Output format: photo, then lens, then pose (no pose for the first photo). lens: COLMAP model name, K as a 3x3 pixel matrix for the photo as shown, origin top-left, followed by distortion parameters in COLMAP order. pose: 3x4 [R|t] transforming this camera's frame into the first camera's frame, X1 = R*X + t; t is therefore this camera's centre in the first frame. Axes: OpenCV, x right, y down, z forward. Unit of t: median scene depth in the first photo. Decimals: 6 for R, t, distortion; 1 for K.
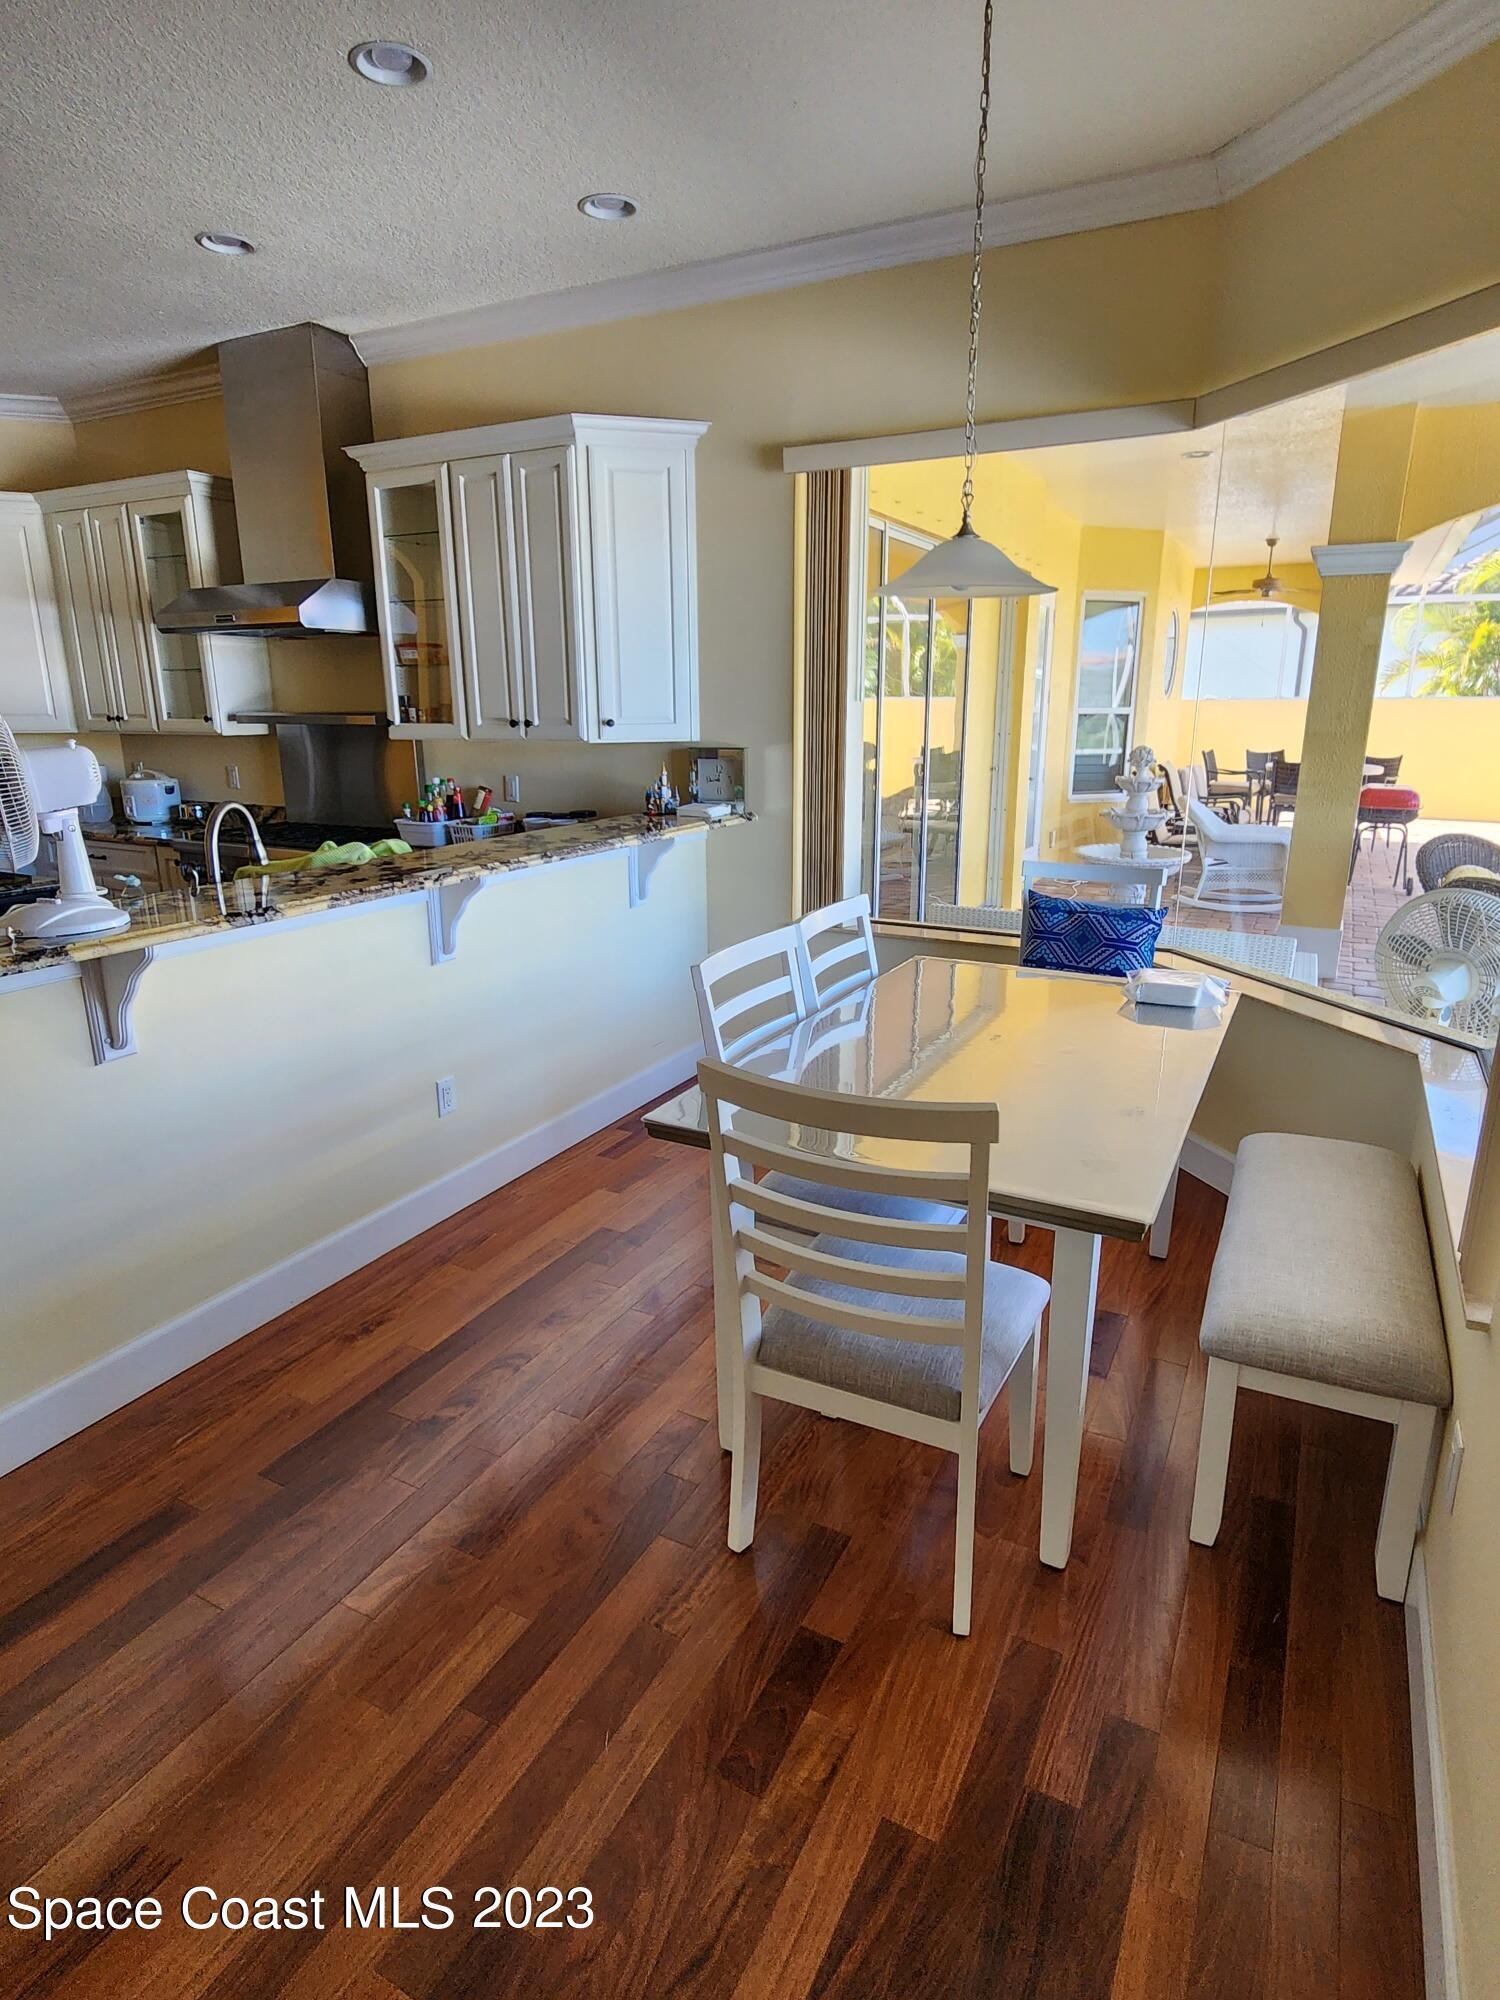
lens RADIAL K [[1088.5, 0, 749.4], [0, 1088.5, 1000.5], [0, 0, 1]] dist [0.000838, 0.002652]
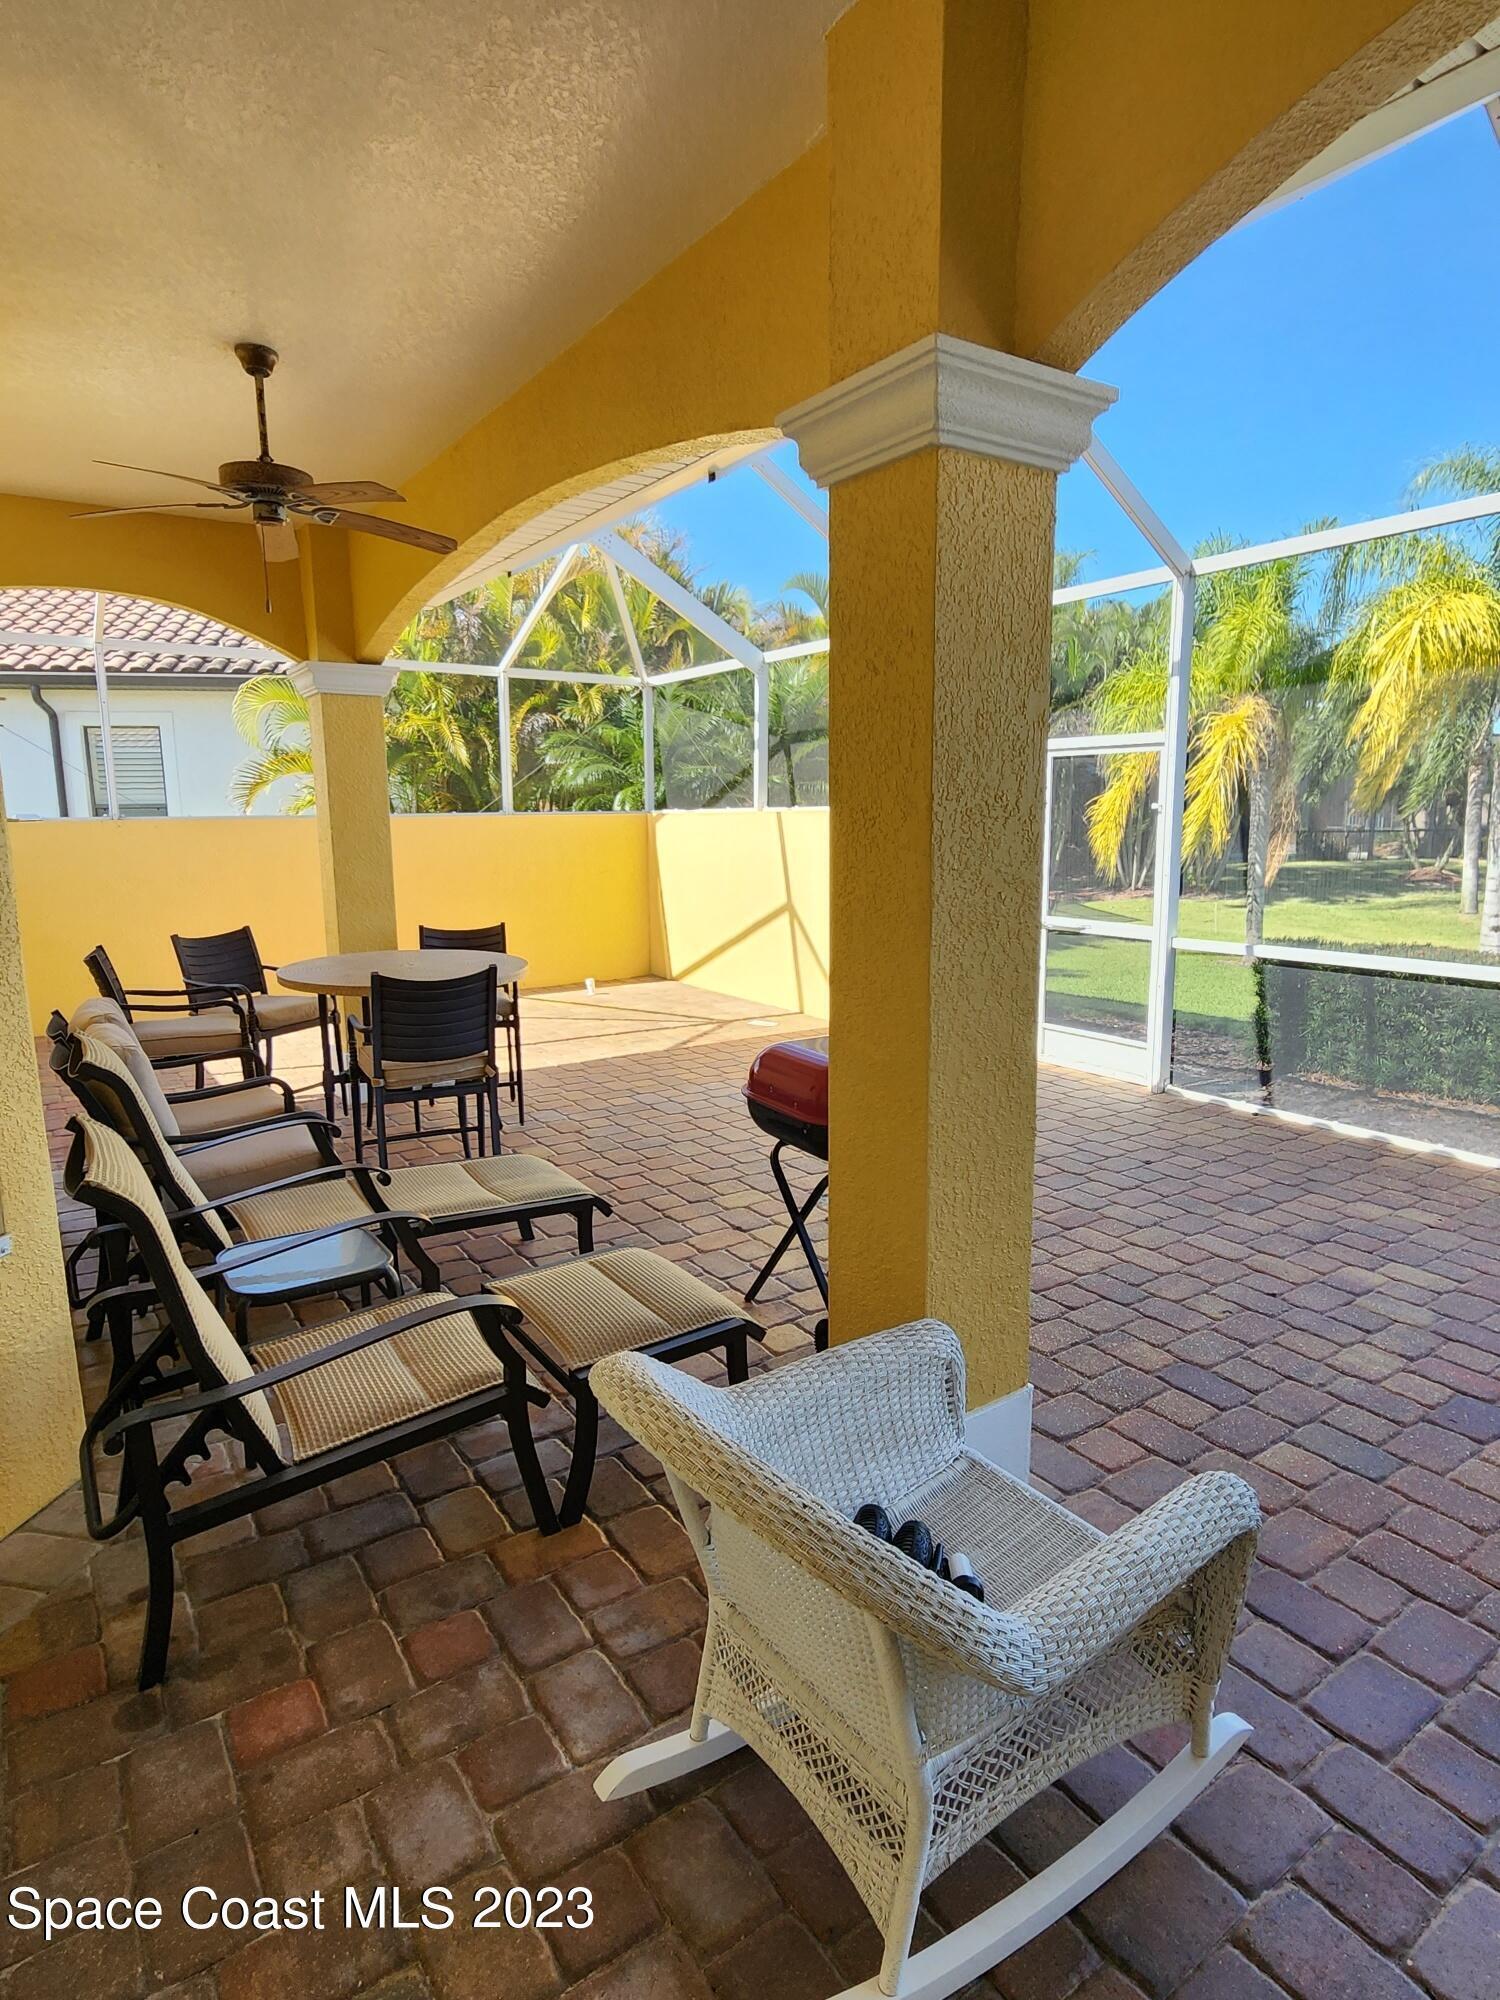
lens RADIAL K [[1088.5, 0, 749.6], [0, 1088.5, 1001.7], [0, 0, 1]] dist [0.000838, 0.002652]
pose [[0.467121, -0.149443, 0.871473, 0.184838], [0.240399, 0.969951, 0.037474, -0.165489], [-0.850886, 0.191996, 0.489010, 0.600753]]
